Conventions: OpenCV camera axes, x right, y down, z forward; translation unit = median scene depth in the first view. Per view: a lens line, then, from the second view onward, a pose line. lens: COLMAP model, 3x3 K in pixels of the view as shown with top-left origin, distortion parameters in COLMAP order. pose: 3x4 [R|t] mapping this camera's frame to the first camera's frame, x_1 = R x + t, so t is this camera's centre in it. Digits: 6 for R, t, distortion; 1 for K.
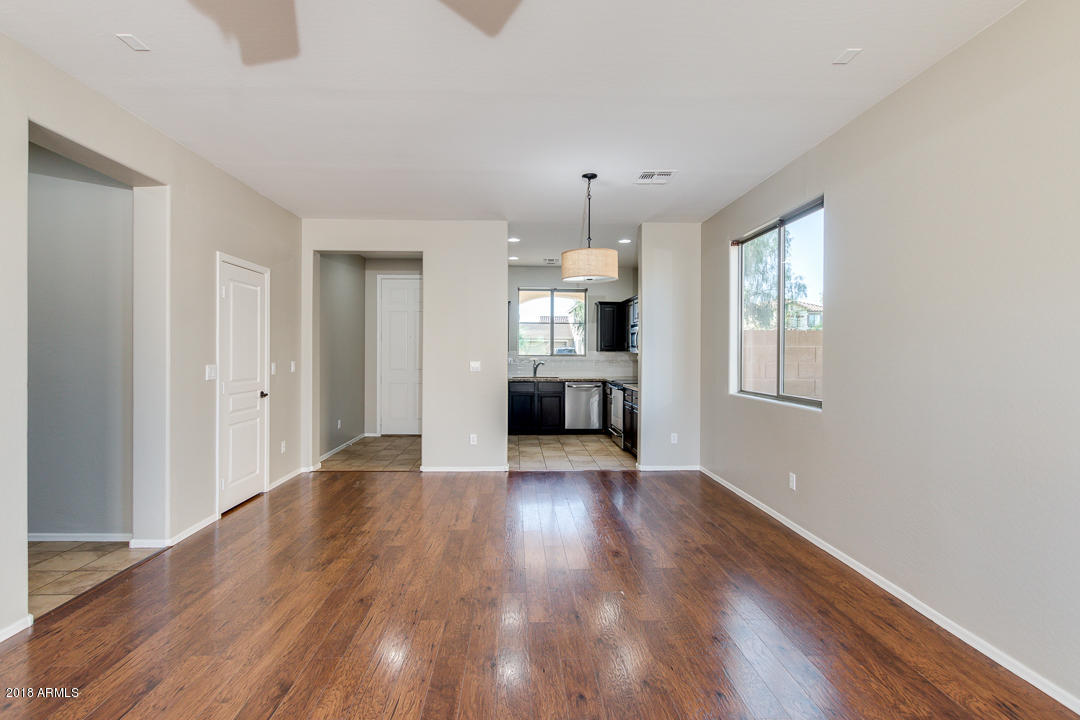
lens RADIAL K [[509.2, 0, 513.0], [0, 509.2, 352.5], [0, 0, 1]] dist [0.003178, 0.000498]
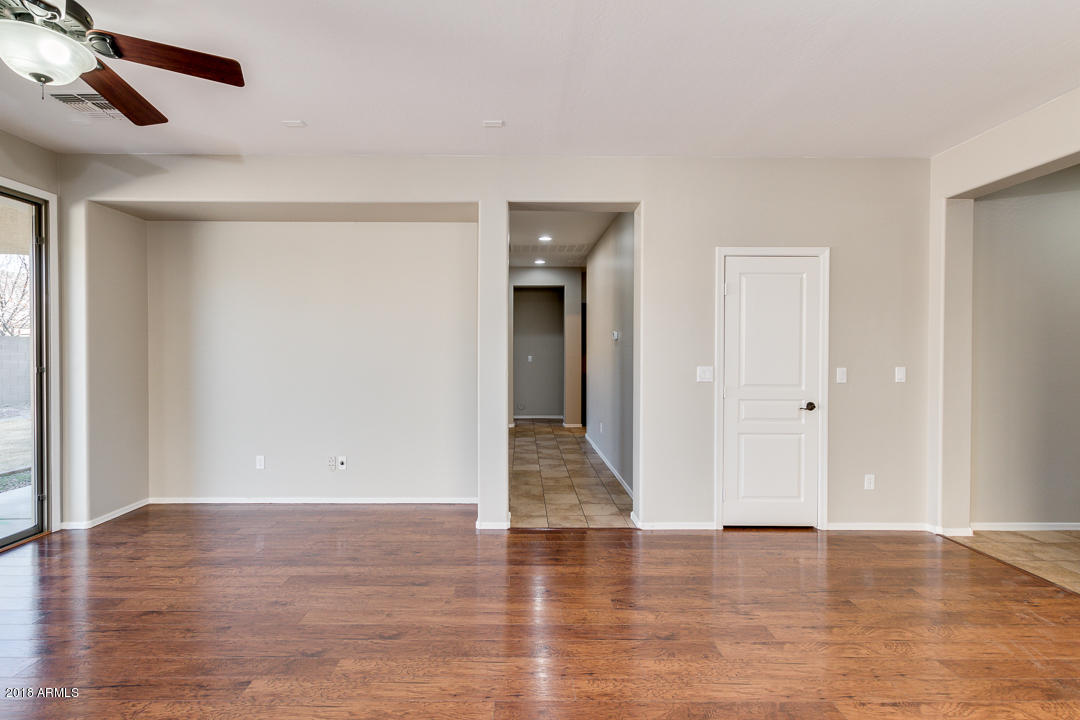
lens RADIAL K [[505.2, 0, 538.7], [0, 505.2, 355.9], [0, 0, 1]] dist [0.001284, -0.000292]
pose [[0.007469, 0.005006, -0.999960, 0.392525], [-0.003853, 0.999980, 0.004977, 0.000993], [0.999965, 0.003816, 0.007488, 0.724098]]
